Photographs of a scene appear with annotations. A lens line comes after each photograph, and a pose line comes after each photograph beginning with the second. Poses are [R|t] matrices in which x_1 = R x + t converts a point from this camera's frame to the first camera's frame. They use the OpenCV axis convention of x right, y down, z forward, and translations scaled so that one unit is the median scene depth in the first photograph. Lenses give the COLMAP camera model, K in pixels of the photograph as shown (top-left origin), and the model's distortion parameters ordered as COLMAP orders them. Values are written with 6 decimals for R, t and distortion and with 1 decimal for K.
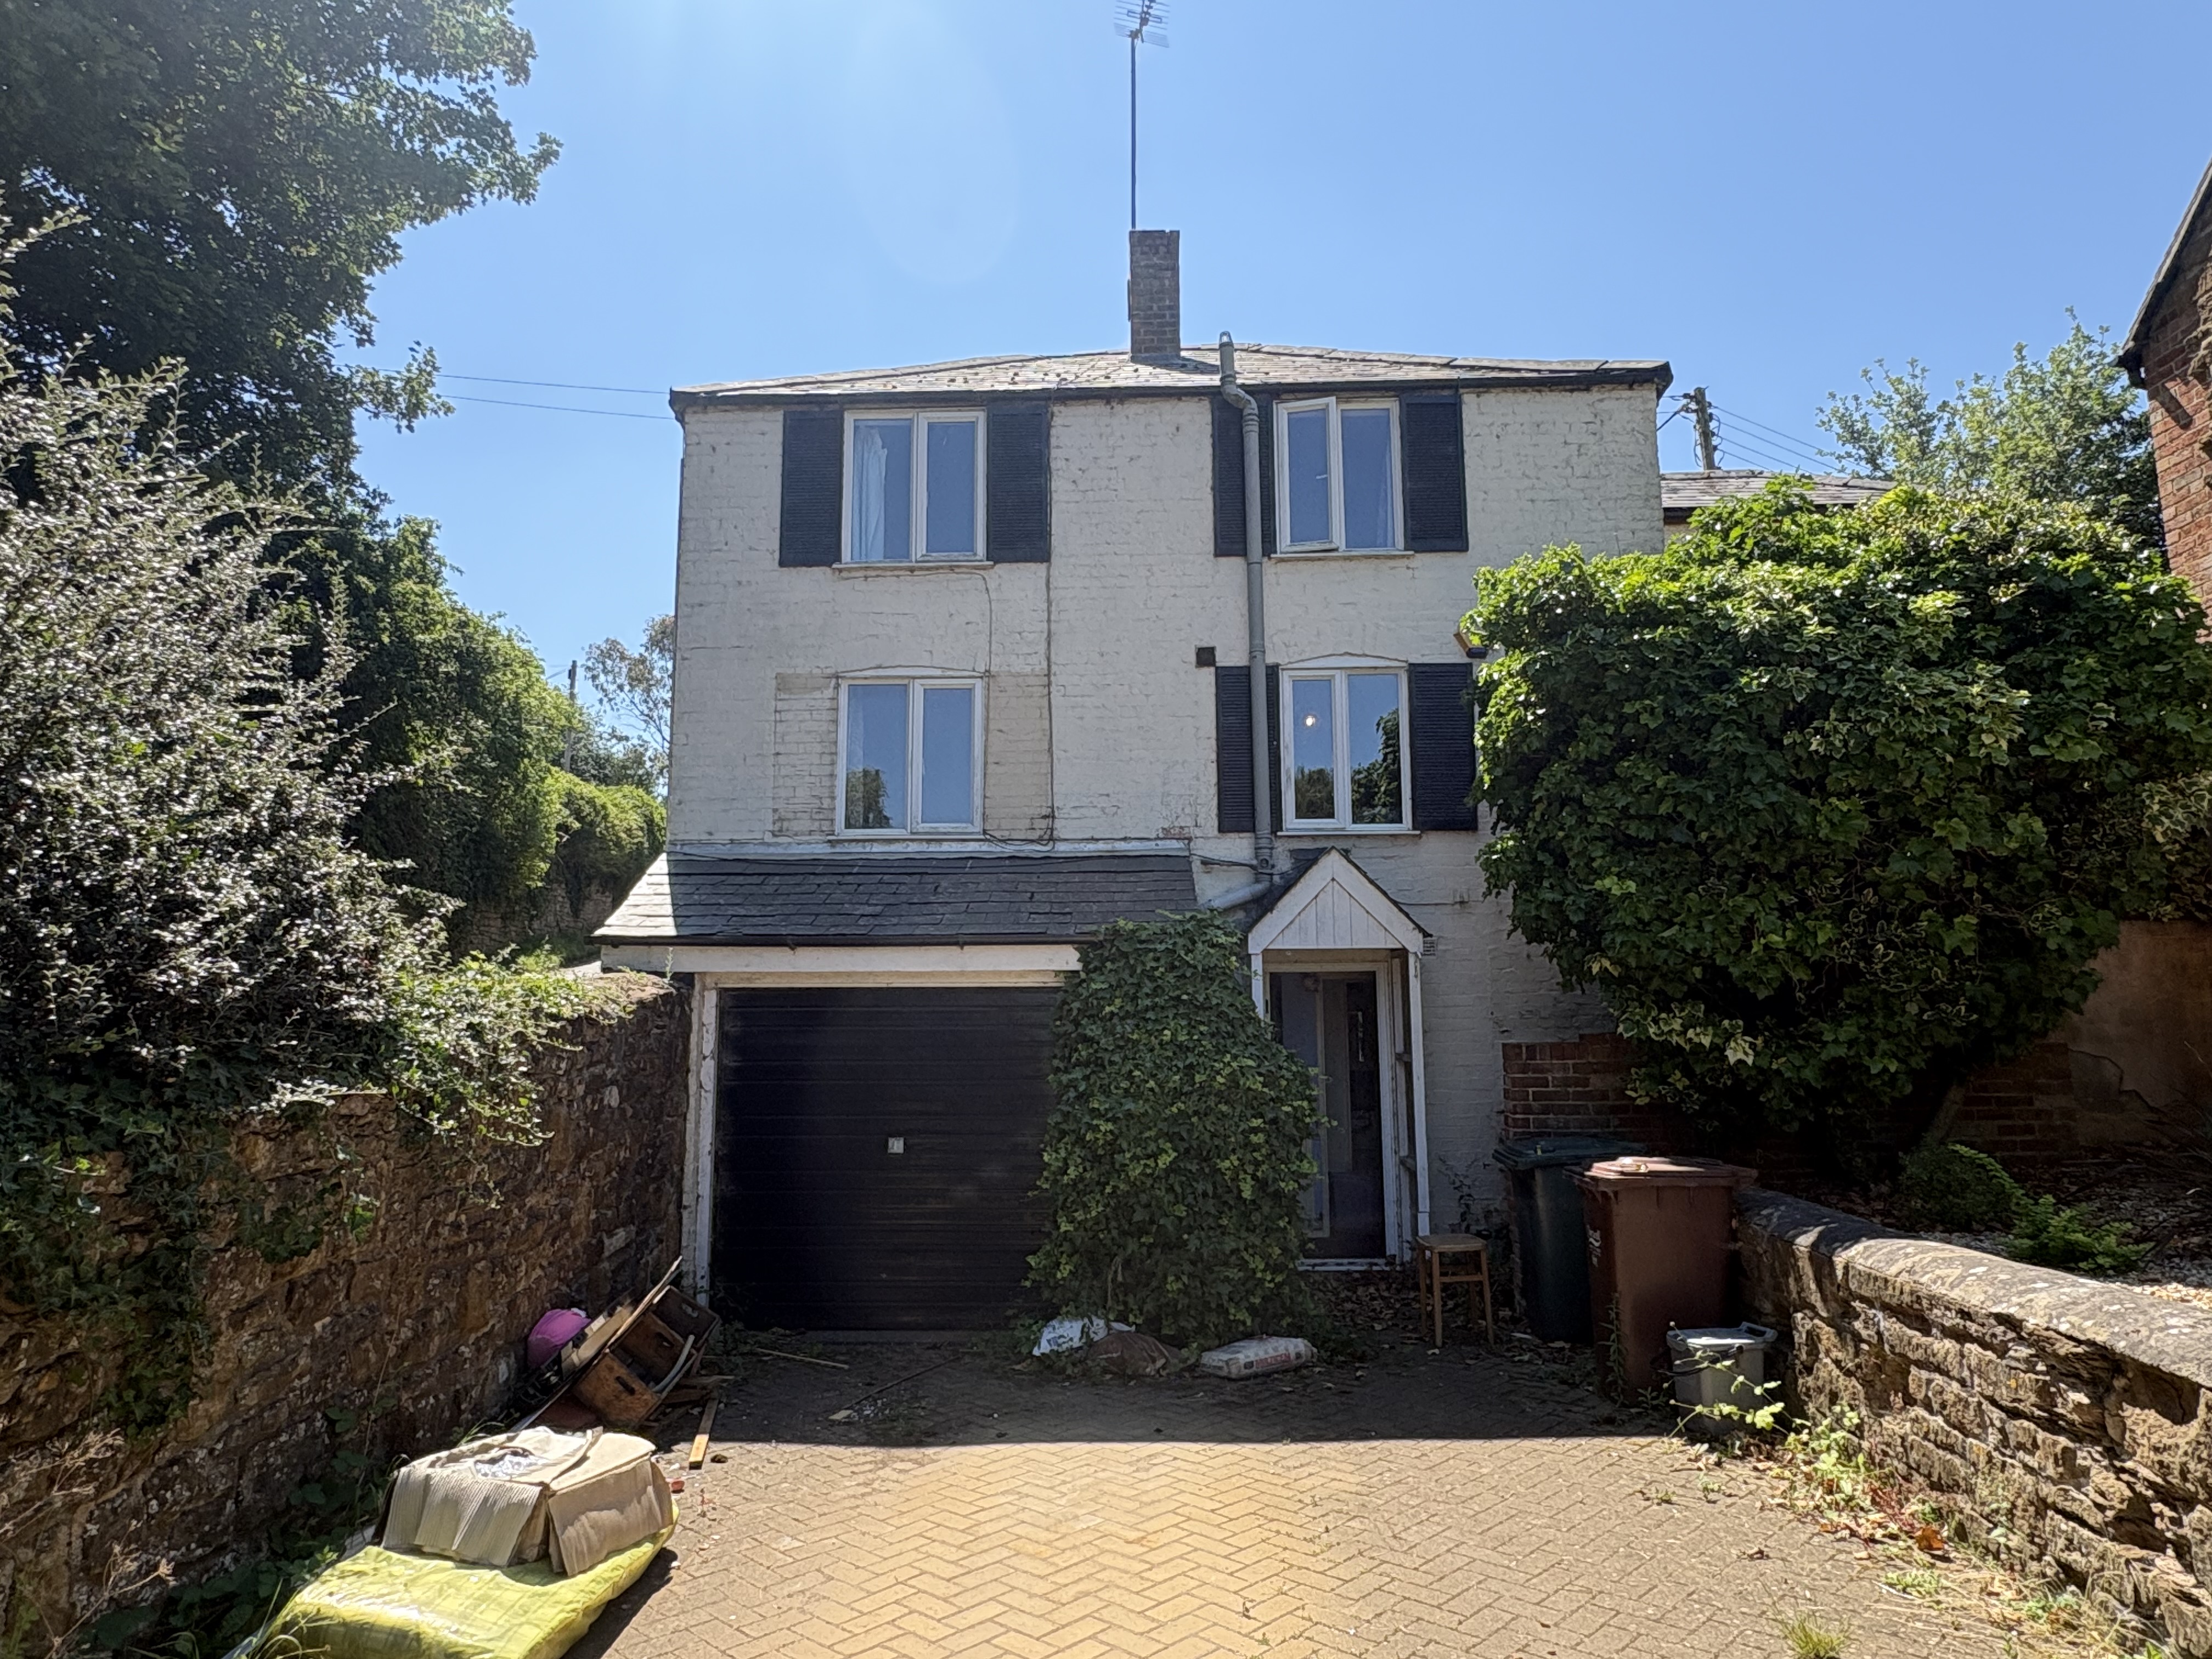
lens RADIAL K [[1359.4, 0, 1106.0], [0, 1359.4, 829.5], [0, 0, 1]] dist [0.002391, 0.000081]
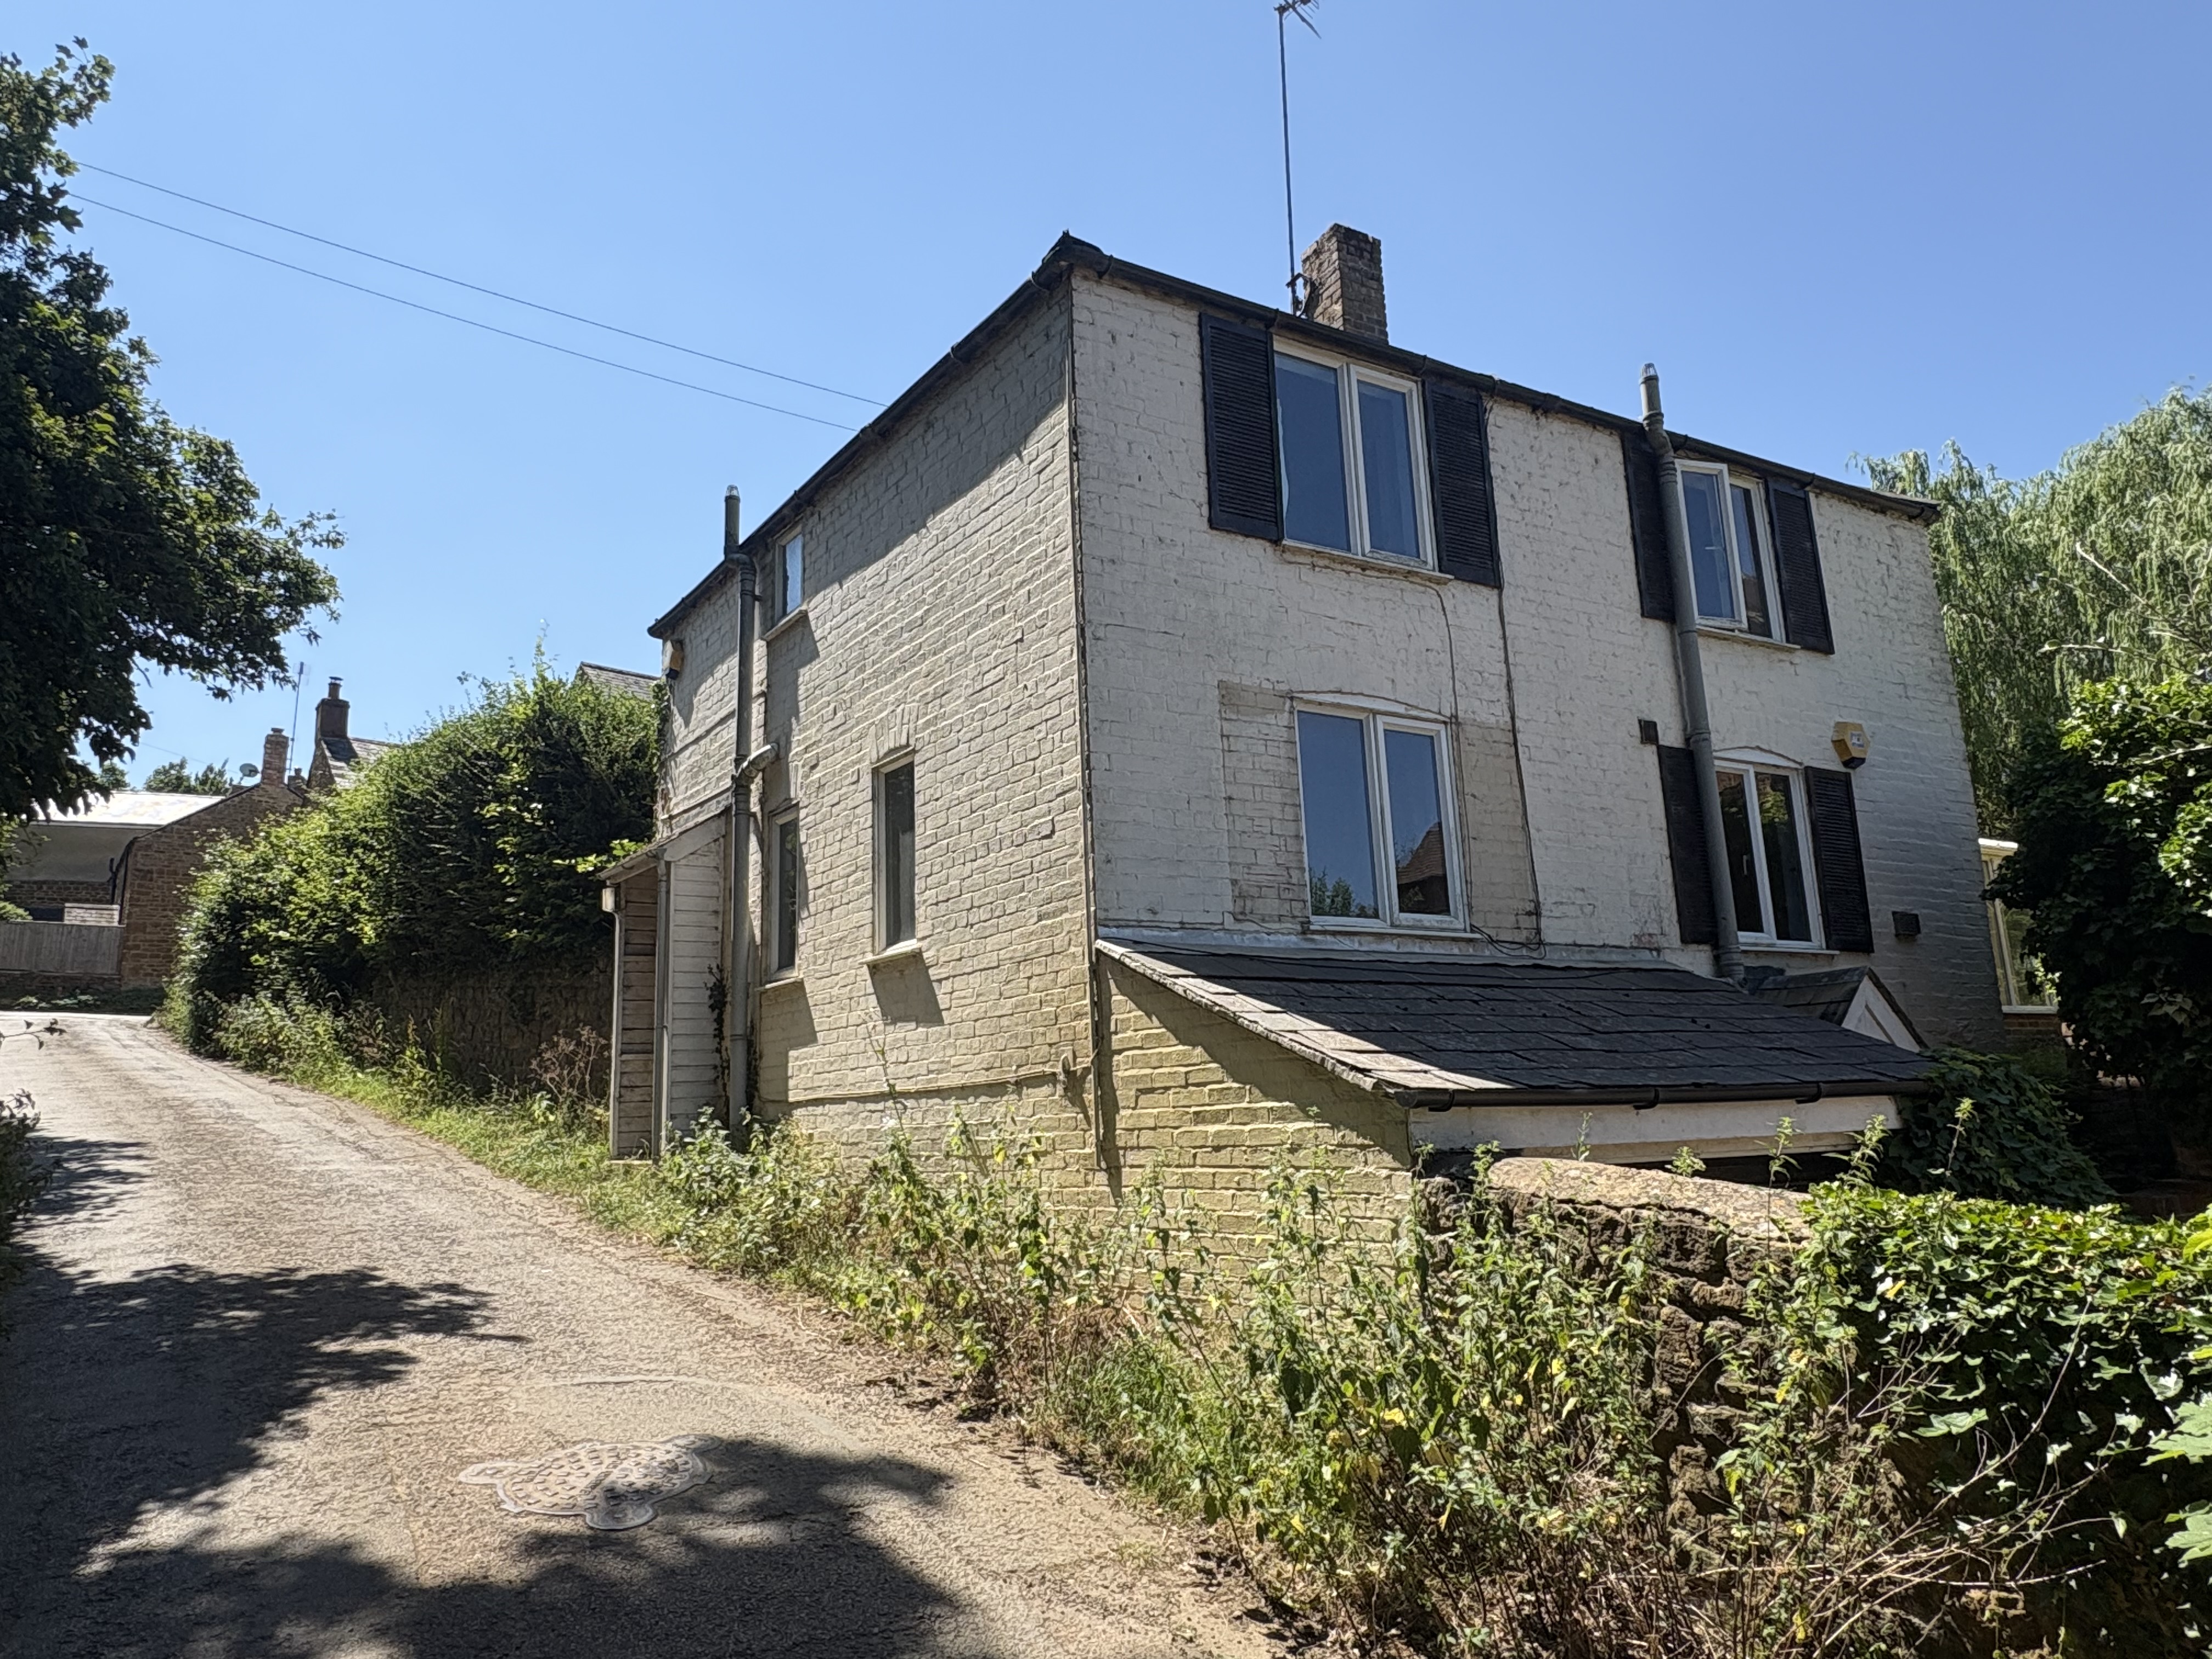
lens RADIAL K [[1359.4, 0, 1106.0], [0, 1359.4, 829.5], [0, 0, 1]] dist [0.002391, 0.000081]
pose [[0.858490, 0.083970, 0.505908, -0.630665], [-0.049141, 0.995434, -0.081831, 0.017883], [-0.510470, 0.045390, 0.858697, 0.449779]]
